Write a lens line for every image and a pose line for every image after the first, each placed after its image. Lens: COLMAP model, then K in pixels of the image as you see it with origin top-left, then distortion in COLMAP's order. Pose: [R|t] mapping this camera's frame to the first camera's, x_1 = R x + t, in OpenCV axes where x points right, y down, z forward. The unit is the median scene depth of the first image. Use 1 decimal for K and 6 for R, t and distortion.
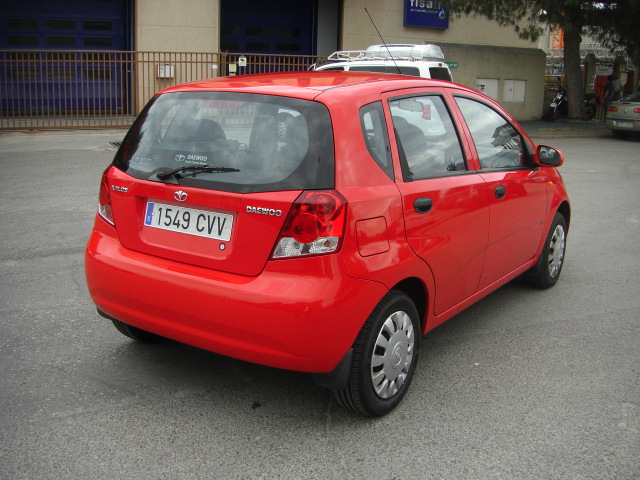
lens RADIAL K [[725.1, 0, 320.0], [0, 725.1, 240.0], [0, 0, 1]] dist [-0.193971, 0.141339]
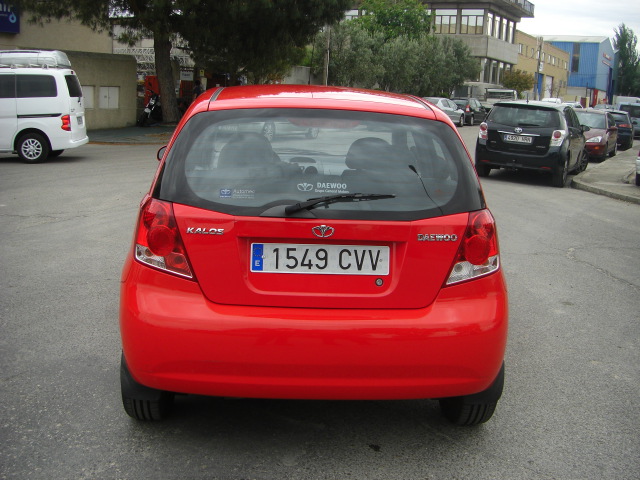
lens RADIAL K [[725.1, 0, 320.0], [0, 725.1, 240.0], [0, 0, 1]] dist [-0.193971, 0.141339]
pose [[0.794268, -0.111551, 0.597239, -0.681379], [0.115414, 0.992804, 0.031946, -0.075294], [-0.596505, 0.043556, 0.801427, 0.297412]]
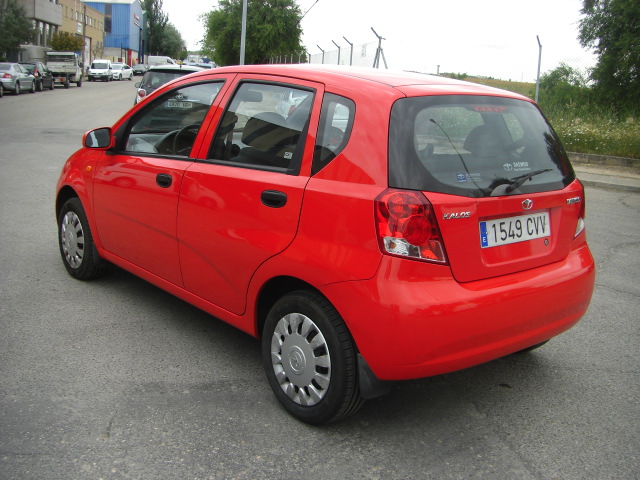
lens RADIAL K [[725.1, 0, 320.0], [0, 725.1, 240.0], [0, 0, 1]] dist [-0.193971, 0.141339]
pose [[0.263385, -0.220949, 0.939047, -1.145923], [0.170489, 0.968757, 0.180121, -0.228082], [-0.949506, 0.112656, 0.292825, 0.944846]]
